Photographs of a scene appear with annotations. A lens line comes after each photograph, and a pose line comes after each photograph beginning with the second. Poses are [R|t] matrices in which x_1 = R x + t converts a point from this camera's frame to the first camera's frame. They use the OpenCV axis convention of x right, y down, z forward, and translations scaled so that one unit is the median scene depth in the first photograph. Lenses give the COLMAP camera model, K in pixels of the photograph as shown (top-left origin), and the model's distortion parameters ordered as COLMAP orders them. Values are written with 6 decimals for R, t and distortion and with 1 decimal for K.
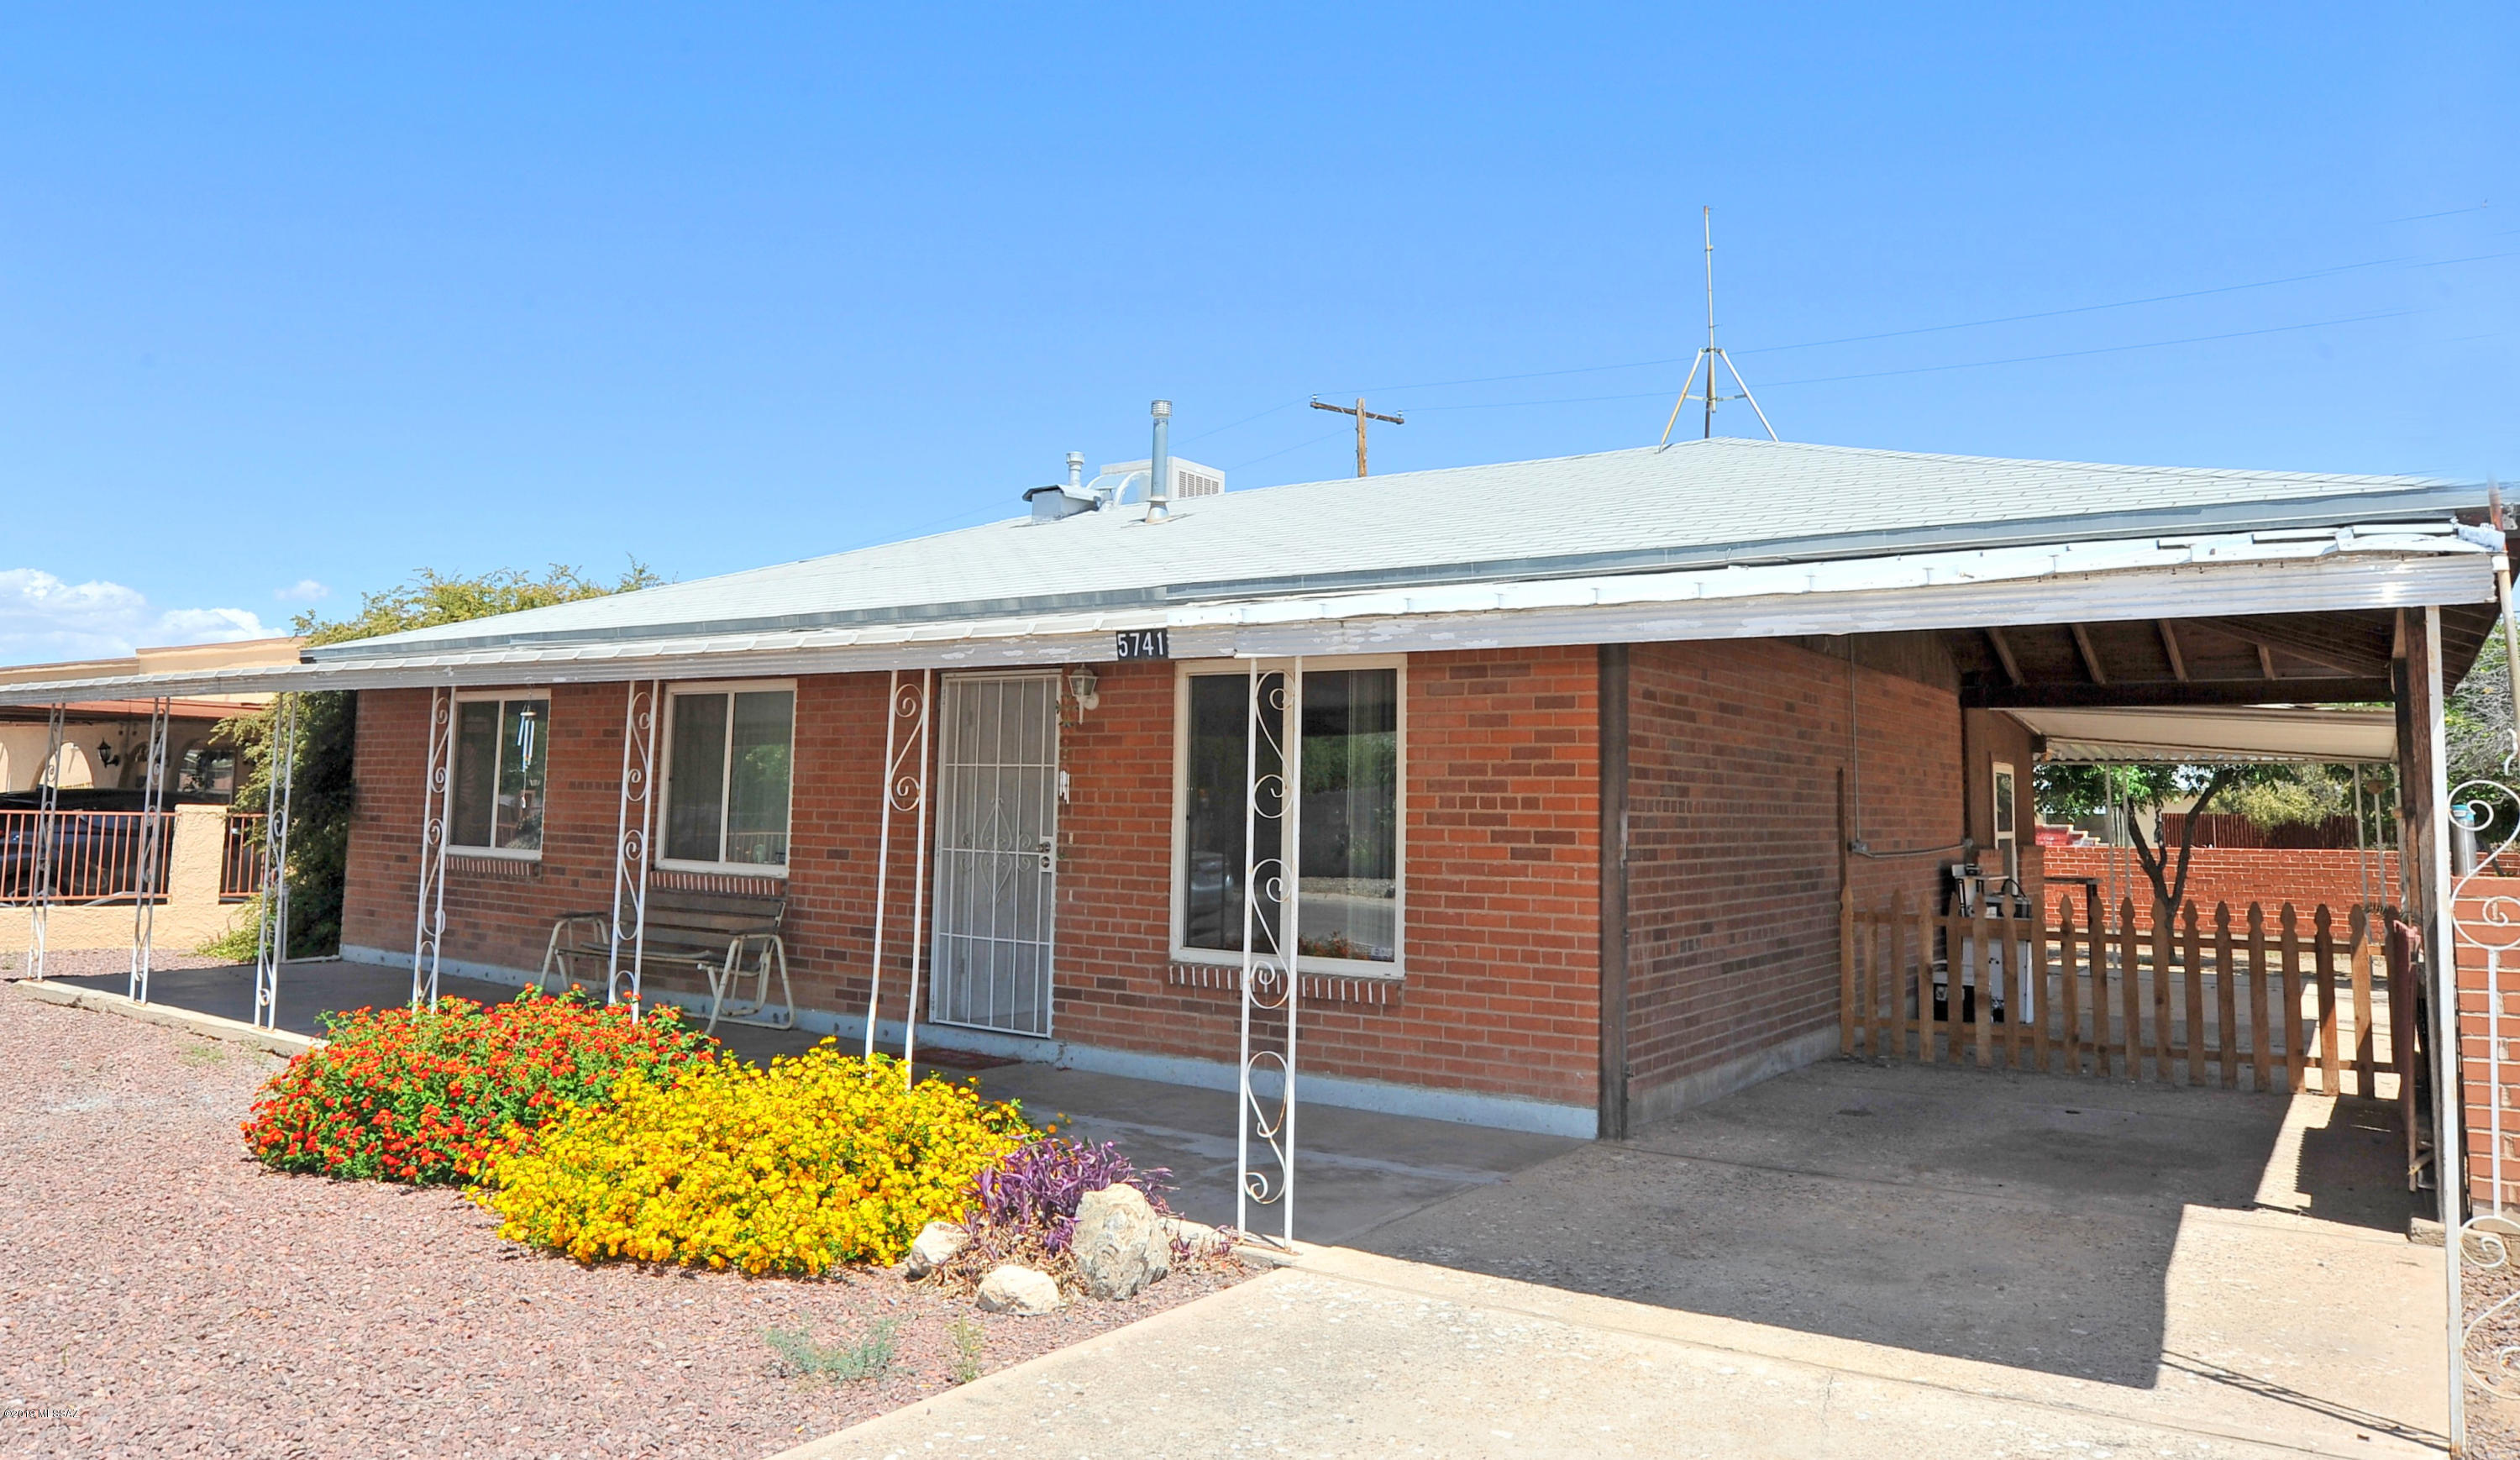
lens RADIAL K [[1716.3, 0, 1258.2], [0, 1716.3, 650.2], [0, 0, 1]] dist [-0.065520, 0.004058]
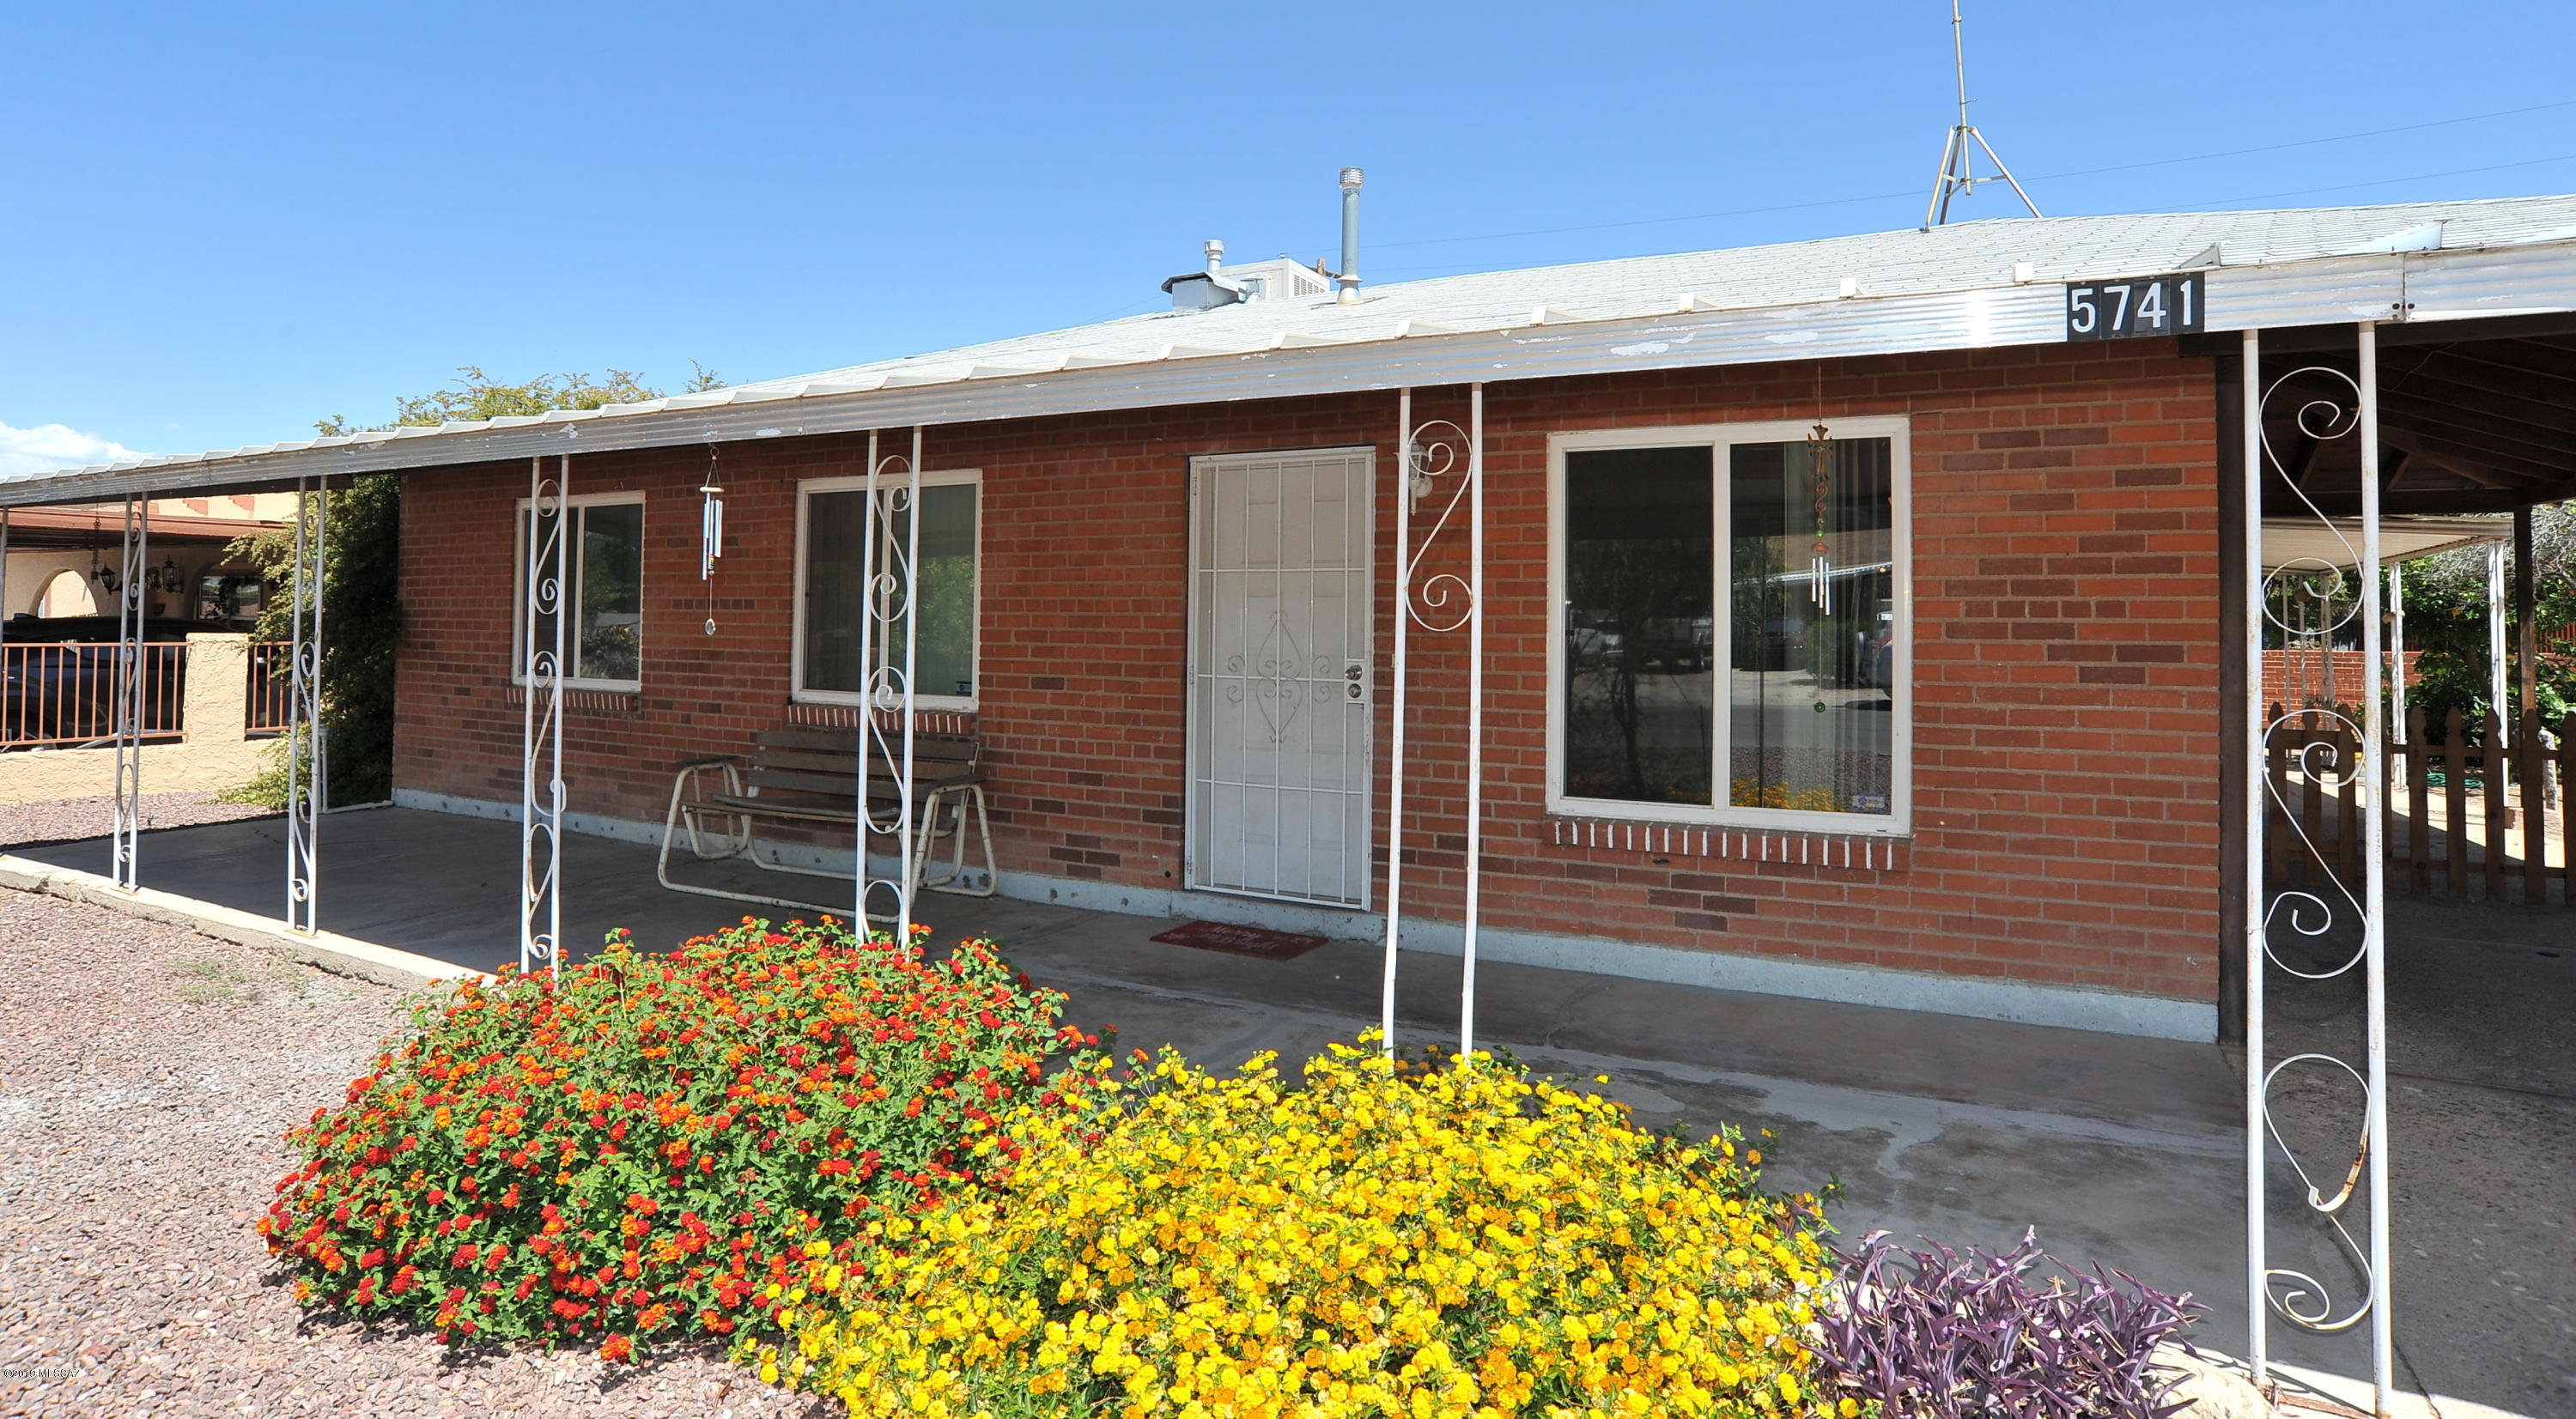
lens RADIAL K [[1309.5, 0, 1285.6], [0, 1309.5, 600.3], [0, 0, 1]] dist [-0.088651, 0.033448]
pose [[0.991237, -0.009007, 0.131788, -0.243825], [-0.001155, 0.997043, 0.076831, 0.036591], [-0.132090, -0.076310, 0.988296, 0.423475]]
